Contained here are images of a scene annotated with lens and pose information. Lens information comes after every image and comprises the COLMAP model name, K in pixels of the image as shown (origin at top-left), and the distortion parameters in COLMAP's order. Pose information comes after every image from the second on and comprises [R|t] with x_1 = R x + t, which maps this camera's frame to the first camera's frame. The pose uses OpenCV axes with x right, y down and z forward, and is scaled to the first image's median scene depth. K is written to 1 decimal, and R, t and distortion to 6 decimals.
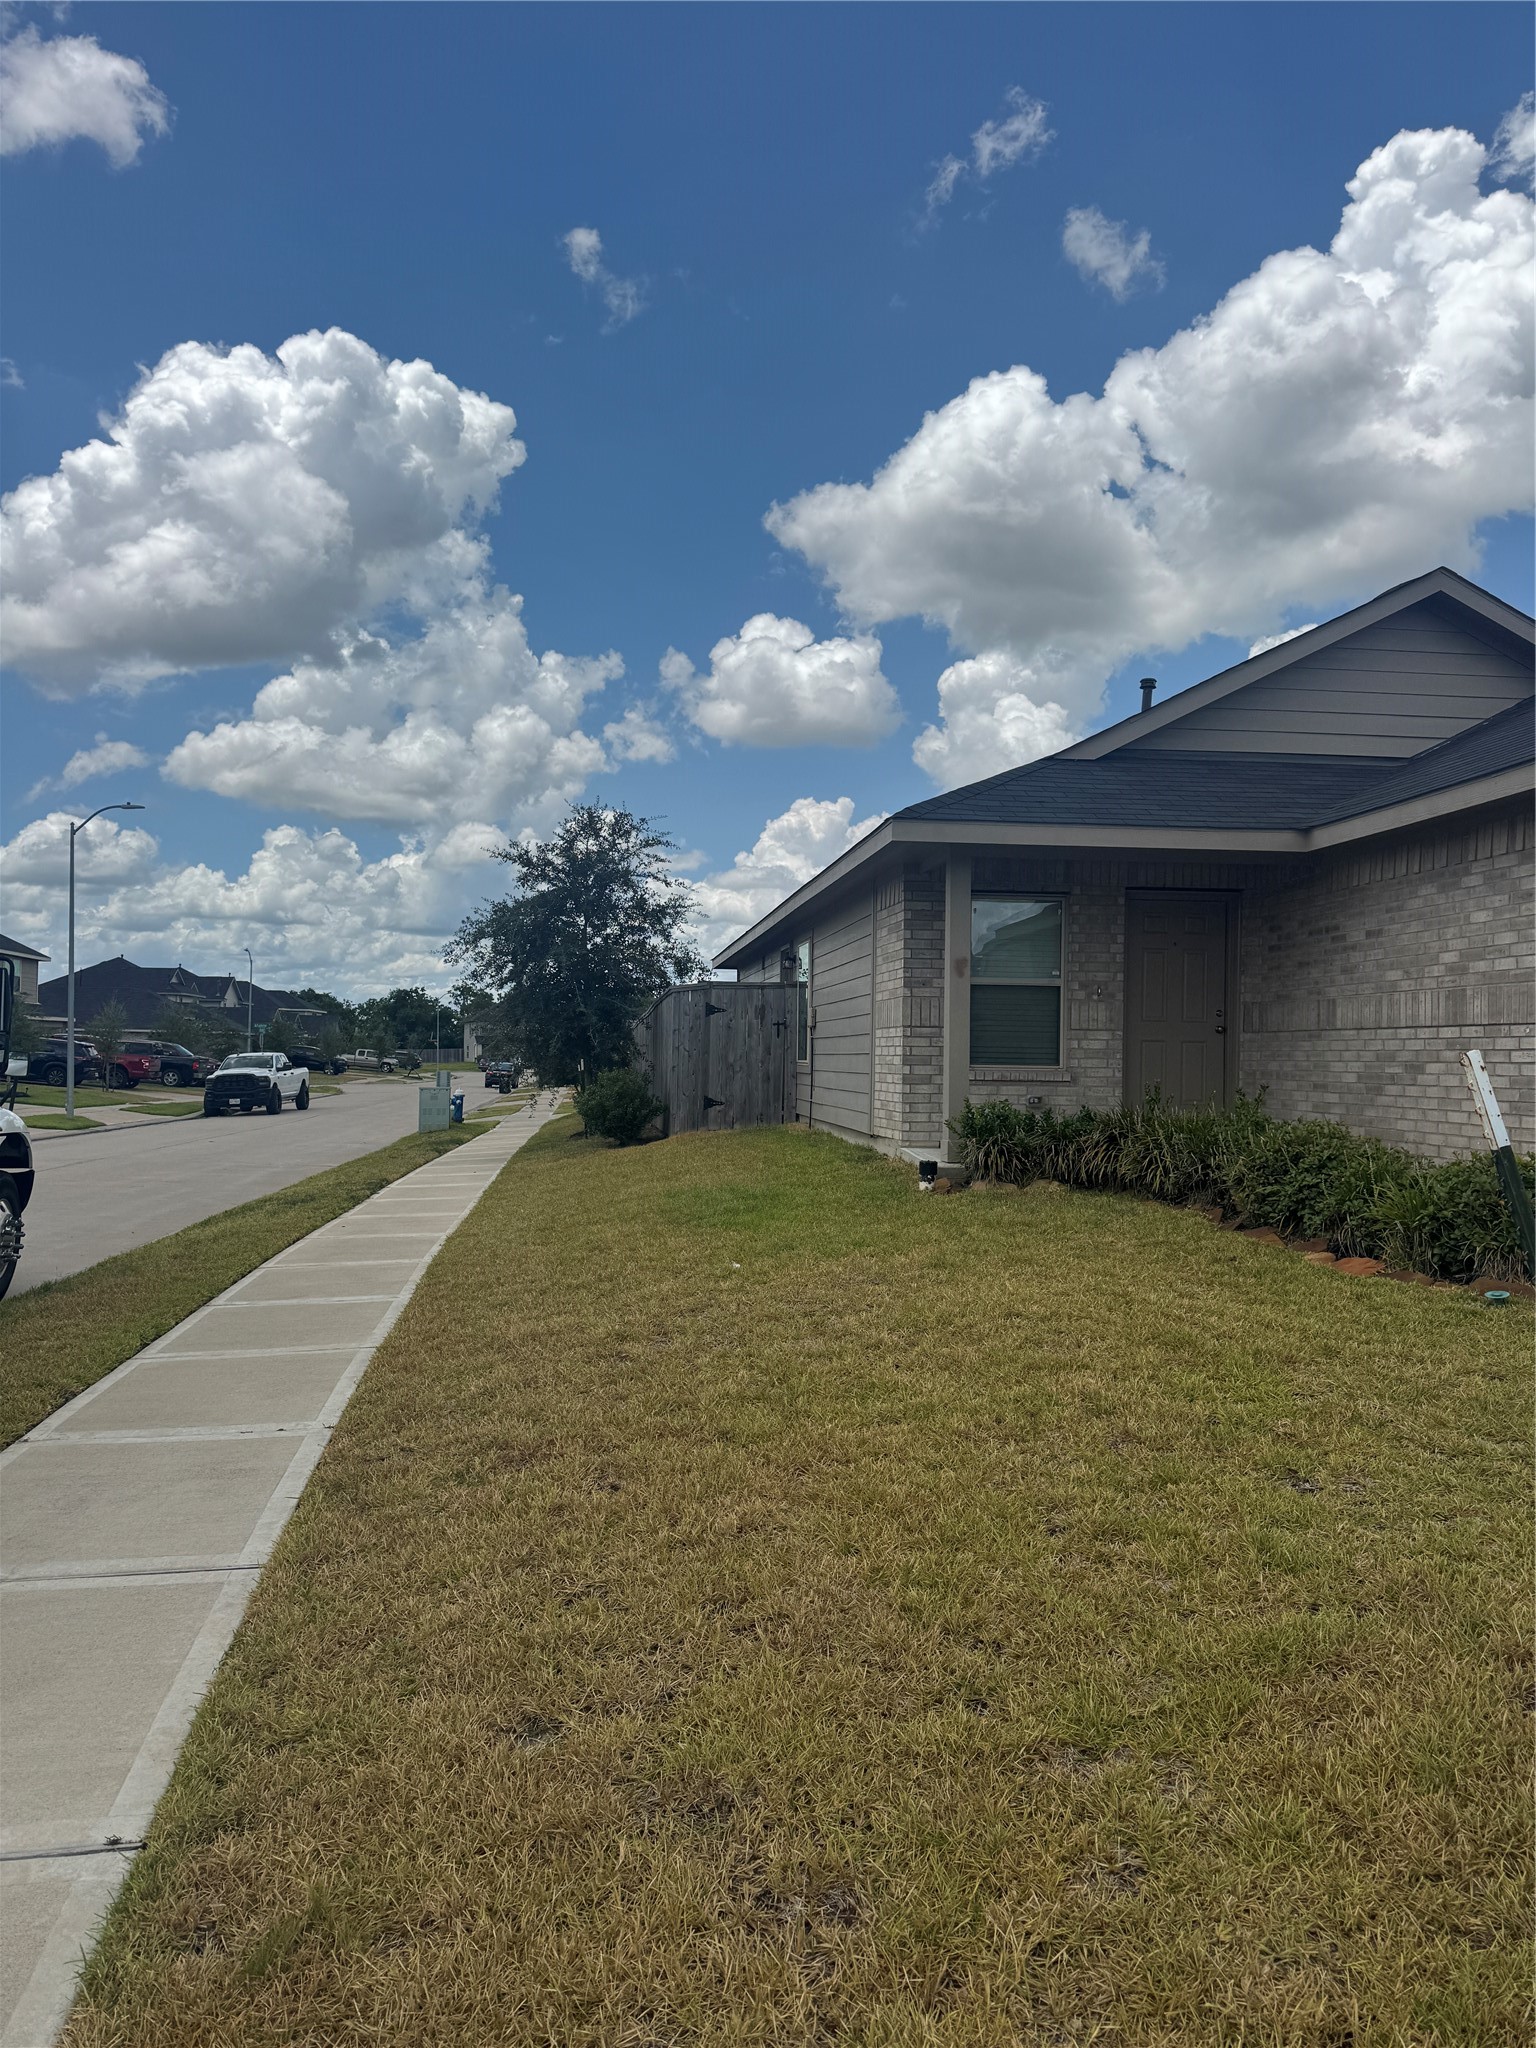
lens RADIAL K [[1426.6, 0, 750.9], [0, 1426.6, 1023.1], [0, 0, 1]] dist [0.059715, -0.074212]
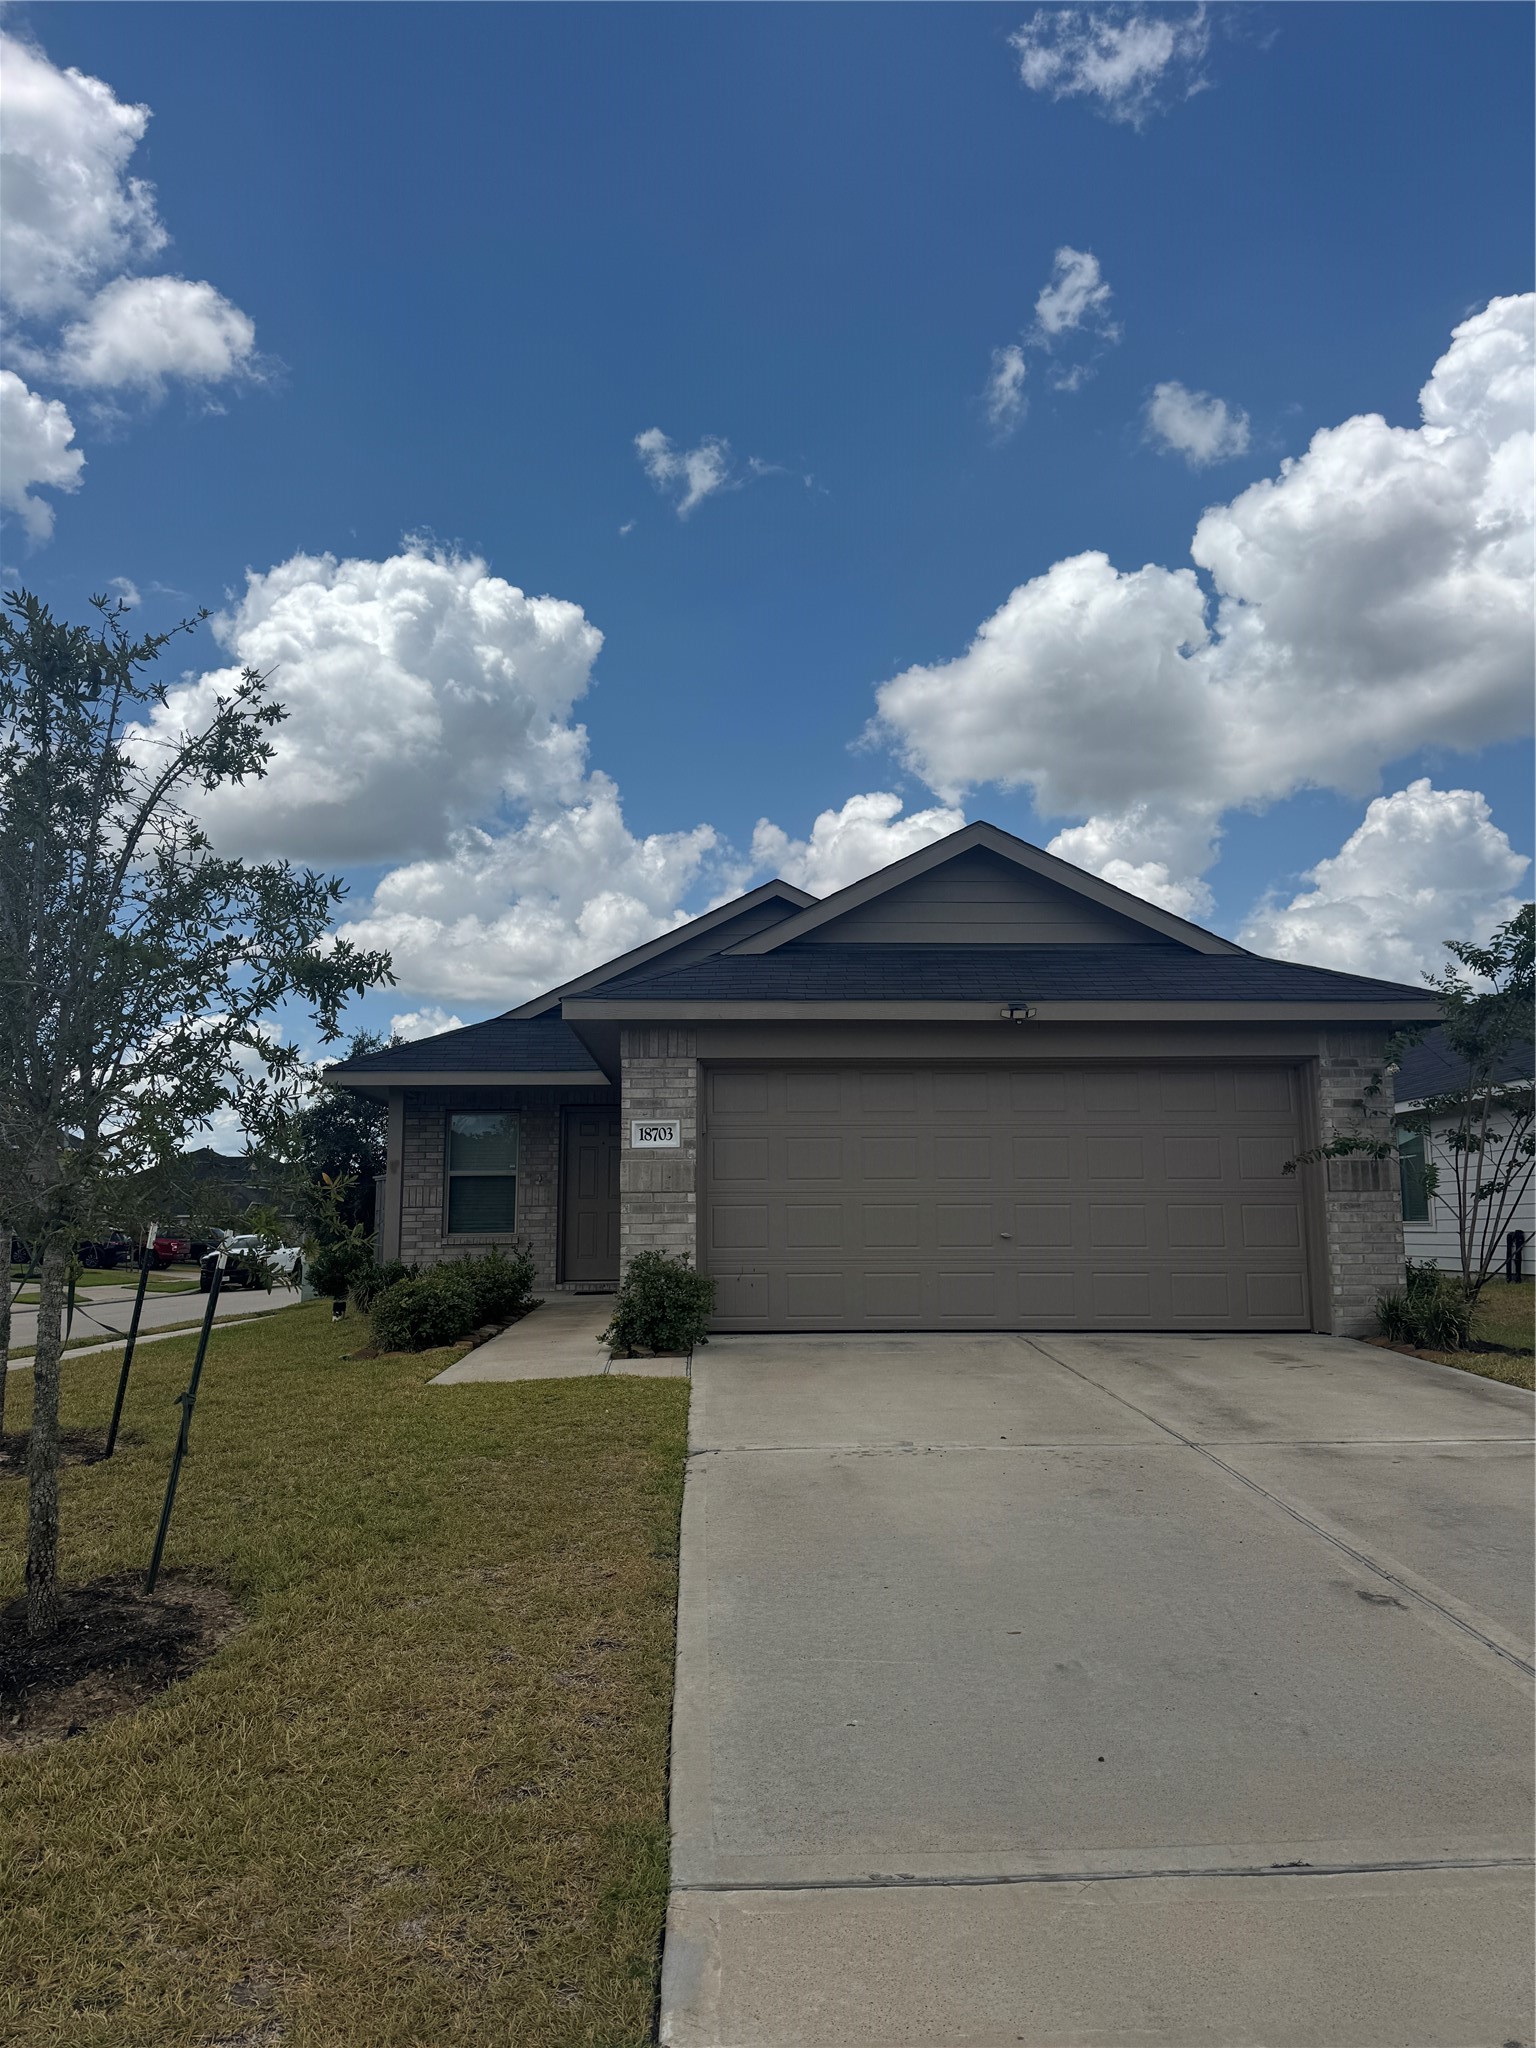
lens RADIAL K [[1426.6, 0, 724.9], [0, 1426.6, 1031.8], [0, 0, 1]] dist [0.059715, -0.074212]
pose [[0.995462, -0.037117, -0.087620, 0.559464], [0.027153, 0.993305, -0.112285, -0.002727], [0.091201, 0.109396, 0.989805, -0.409892]]
